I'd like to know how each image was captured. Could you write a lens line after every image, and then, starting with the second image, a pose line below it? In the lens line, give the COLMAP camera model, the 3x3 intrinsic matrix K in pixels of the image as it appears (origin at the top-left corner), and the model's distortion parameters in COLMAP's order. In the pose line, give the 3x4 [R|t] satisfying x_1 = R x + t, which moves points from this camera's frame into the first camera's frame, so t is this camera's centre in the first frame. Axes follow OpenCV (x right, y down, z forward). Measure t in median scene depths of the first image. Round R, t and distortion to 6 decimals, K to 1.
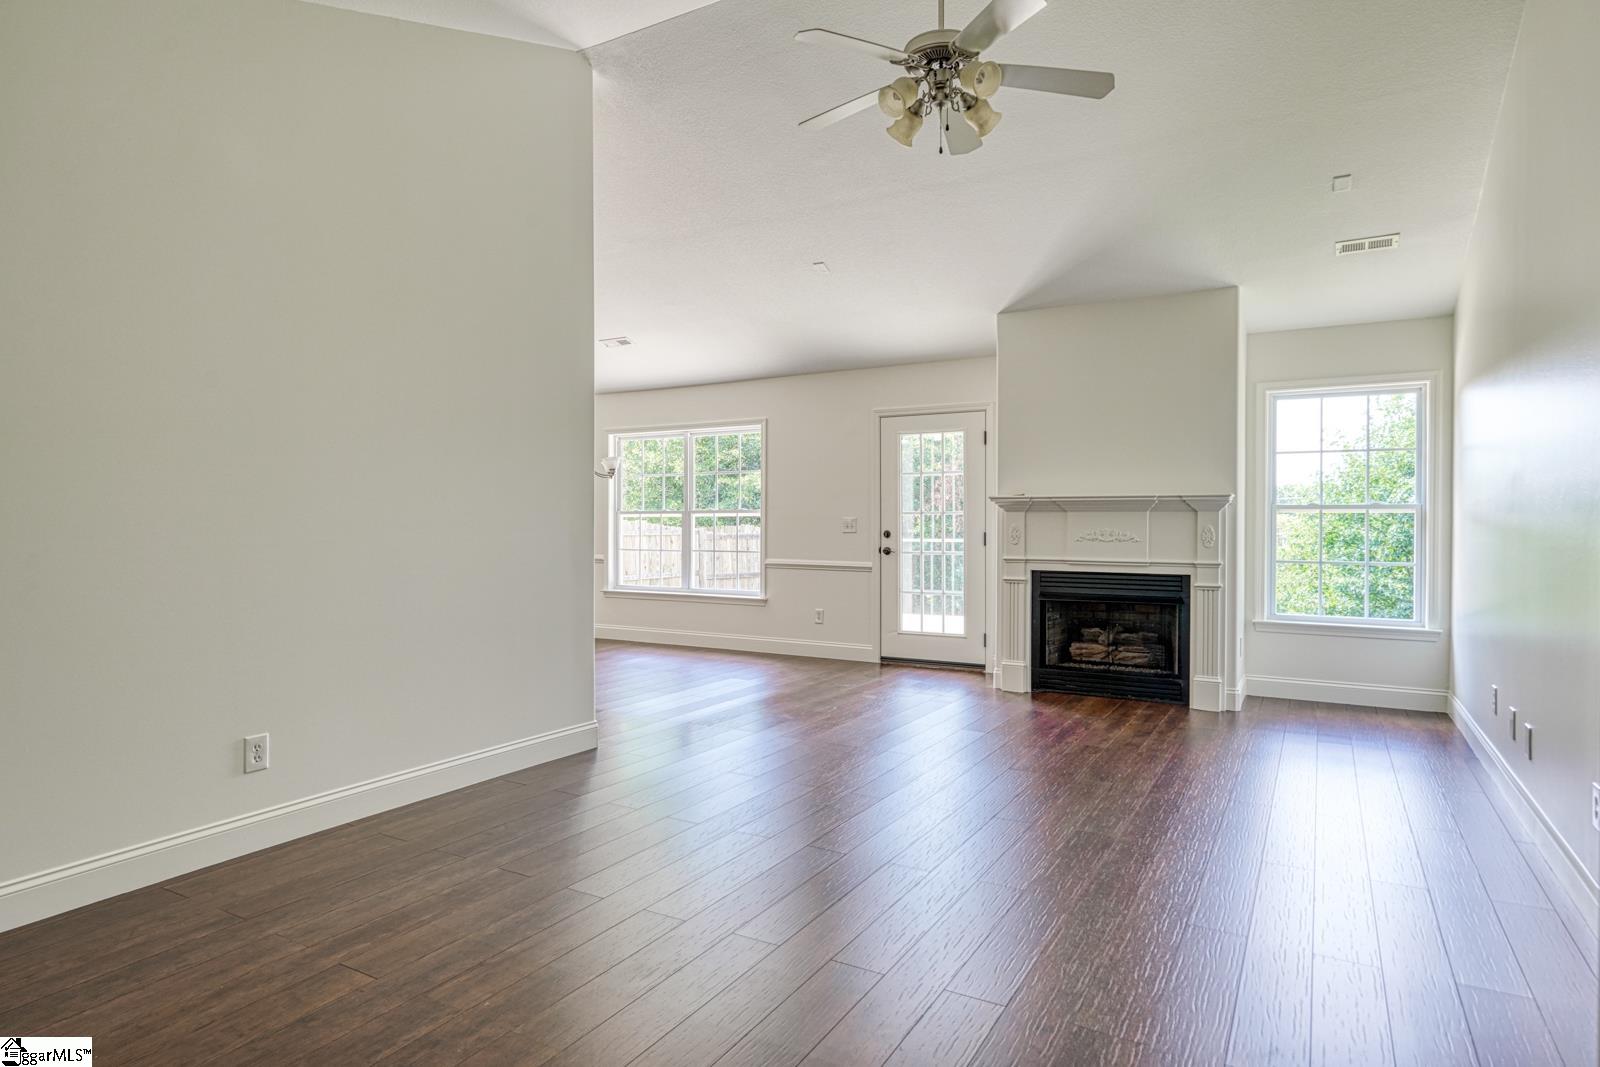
lens RADIAL K [[904.5, 0, 793.8], [0, 904.5, 536.3], [0, 0, 1]] dist [0.000674, -0.000406]
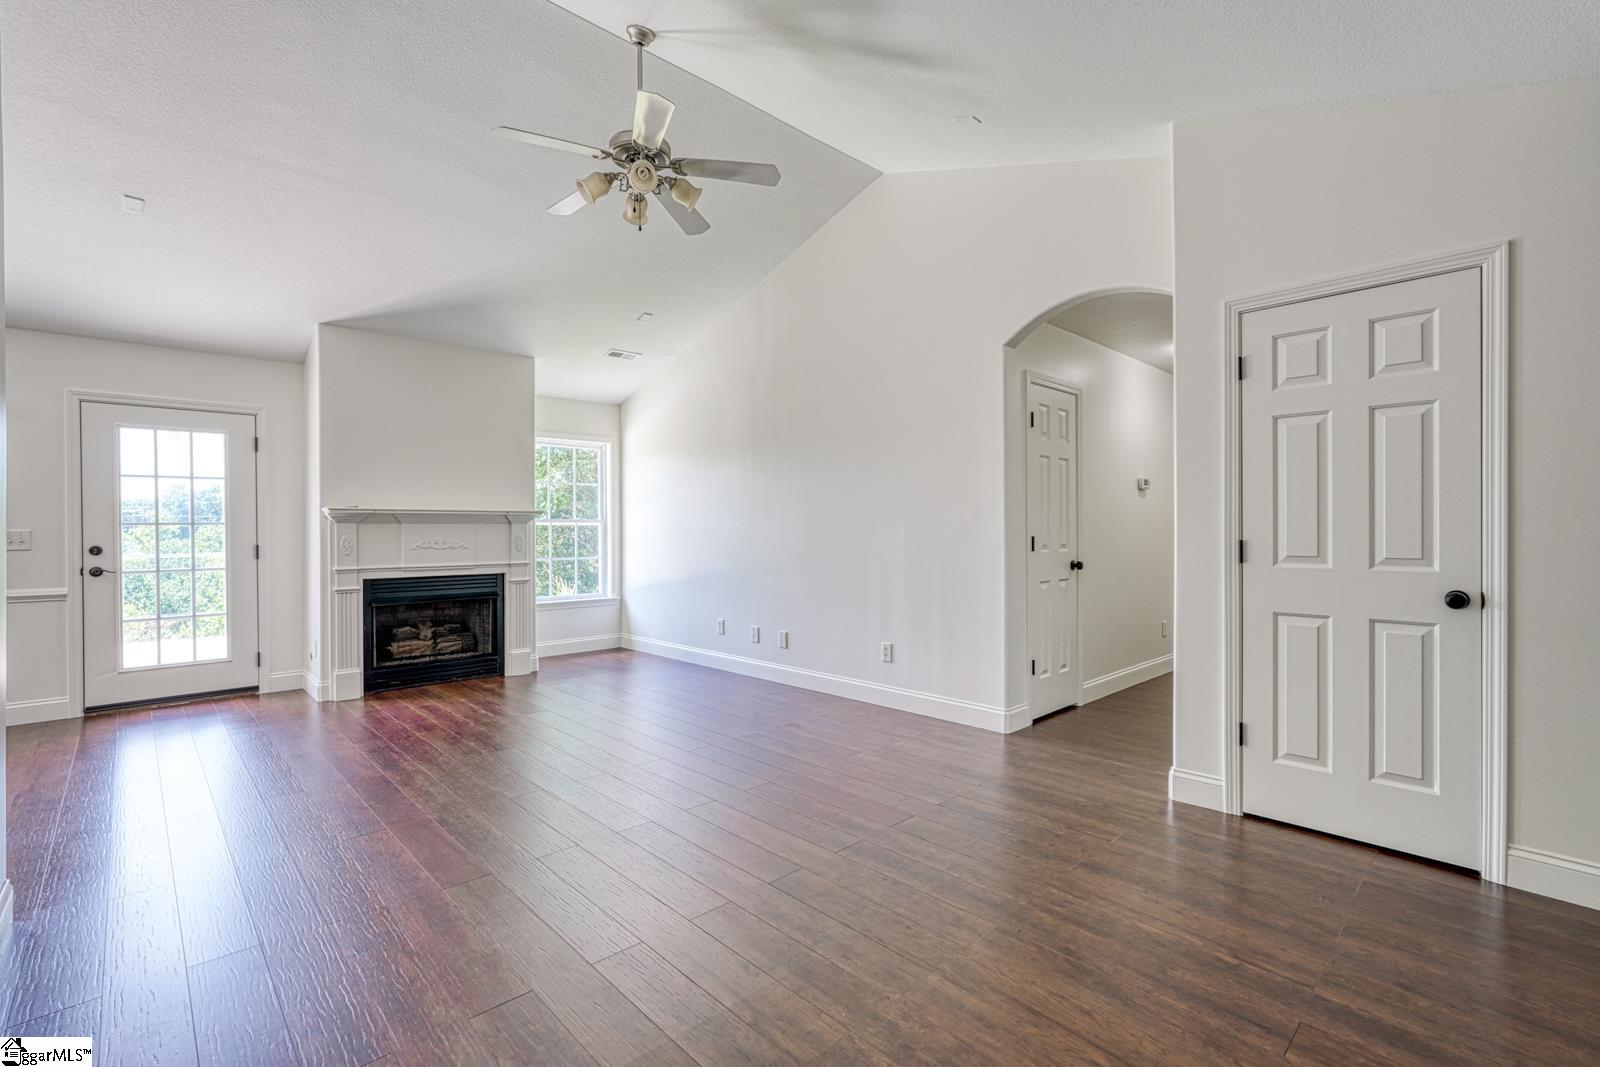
lens RADIAL K [[713.6, 0, 807.4], [0, 713.6, 535.6], [0, 0, 1]] dist [-0.011565, 0.005581]
pose [[0.283302, -0.013754, 0.958932, -0.330036], [0.020830, 0.999750, 0.008186, -0.007847], [-0.958805, 0.017656, 0.283517, 0.240392]]
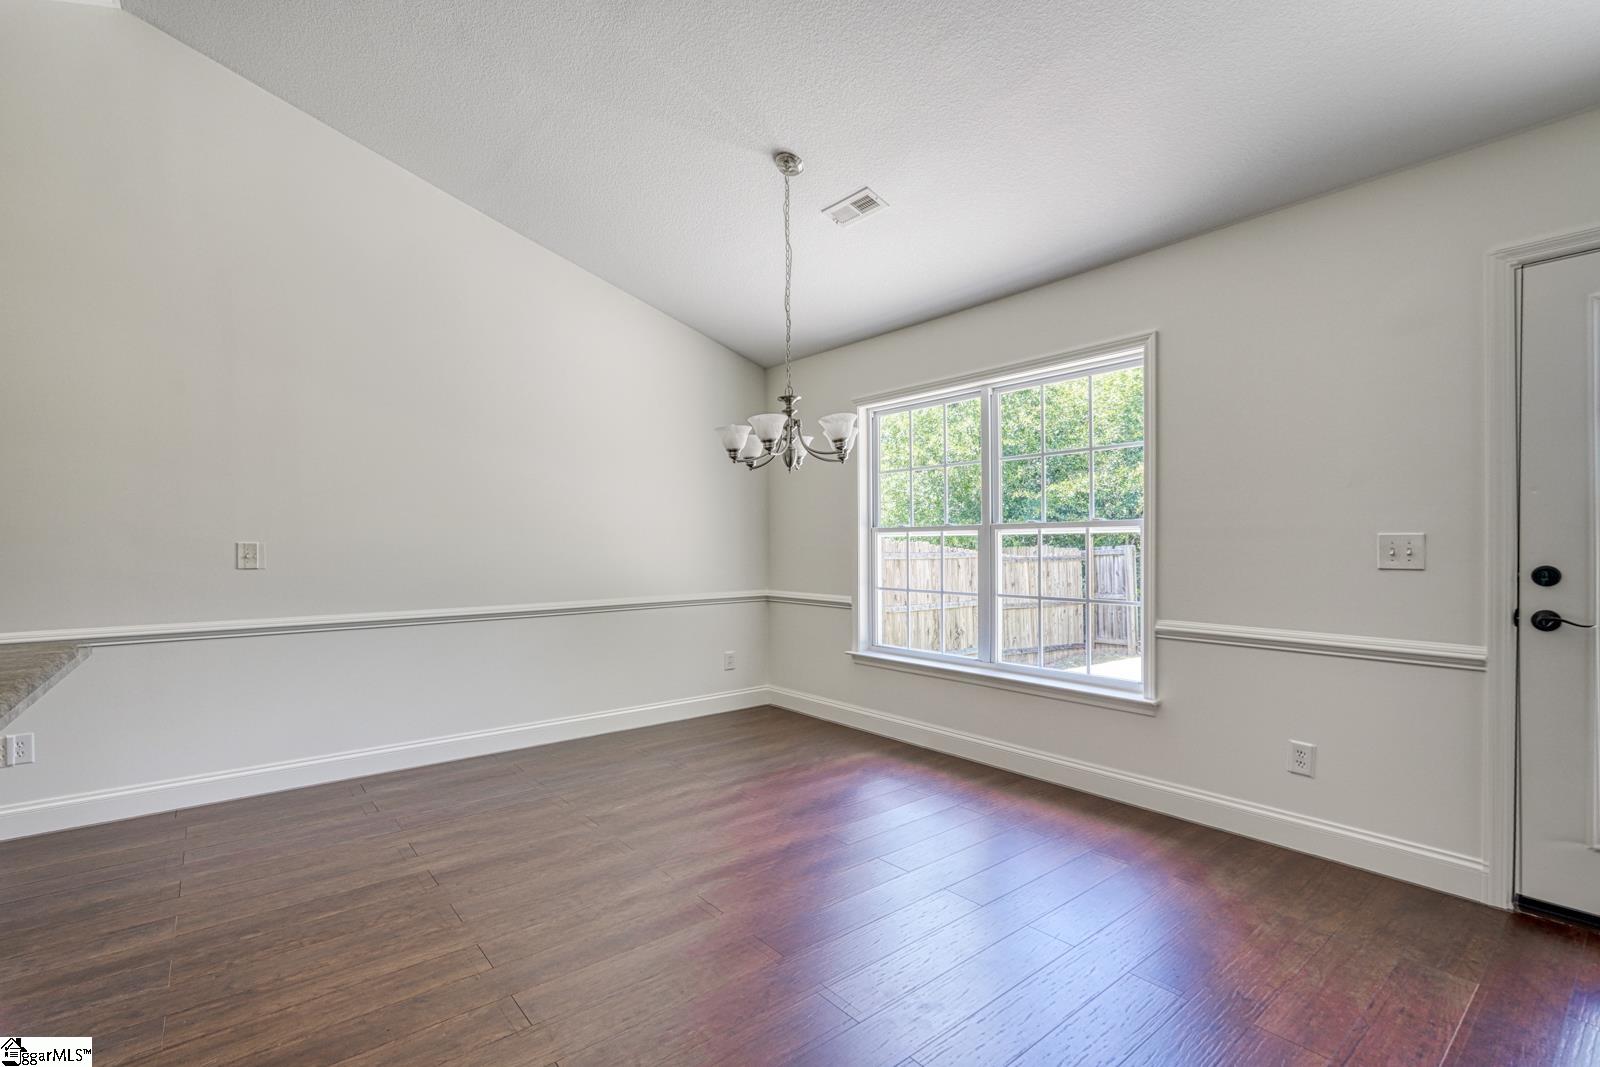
lens RADIAL K [[713.6, 0, 784.0], [0, 713.6, 547.5], [0, 0, 1]] dist [-0.011565, 0.005581]
pose [[0.924396, -0.000356, -0.381435, -0.078743], [-0.003489, 0.999950, -0.009388, -0.010696], [0.381419, 0.010009, 0.924348, 0.642092]]
